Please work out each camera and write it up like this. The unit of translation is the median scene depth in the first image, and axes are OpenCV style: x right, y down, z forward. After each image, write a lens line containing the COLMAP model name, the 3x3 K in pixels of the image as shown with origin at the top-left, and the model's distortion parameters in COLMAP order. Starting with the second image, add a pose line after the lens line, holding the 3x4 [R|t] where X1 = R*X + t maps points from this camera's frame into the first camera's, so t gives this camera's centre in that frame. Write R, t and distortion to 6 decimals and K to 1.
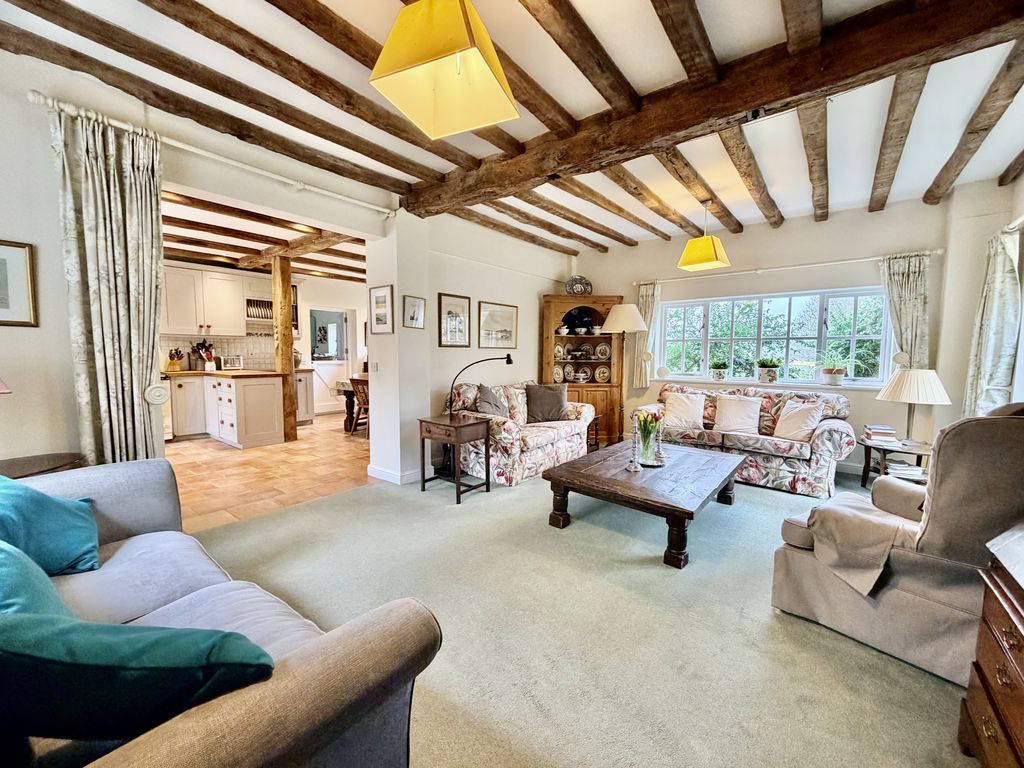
lens RADIAL K [[408.8, 0, 510.3], [0, 408.8, 385.2], [0, 0, 1]] dist [0.000691, 0.000375]
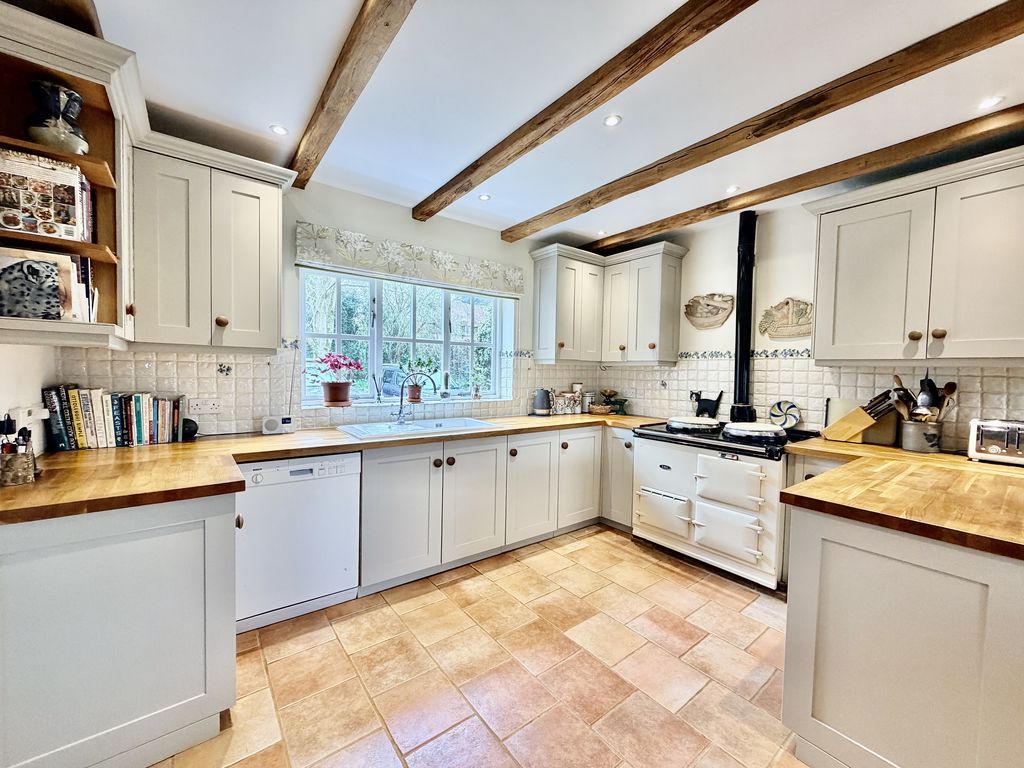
lens RADIAL K [[408.8, 0, 510.3], [0, 408.8, 385.2], [0, 0, 1]] dist [0.000691, 0.000375]
pose [[-0.252905, 0.024218, -0.967188, -0.270374], [-0.097354, 0.993976, 0.050346, -0.076454], [0.962581, 0.106892, -0.249024, 0.691541]]
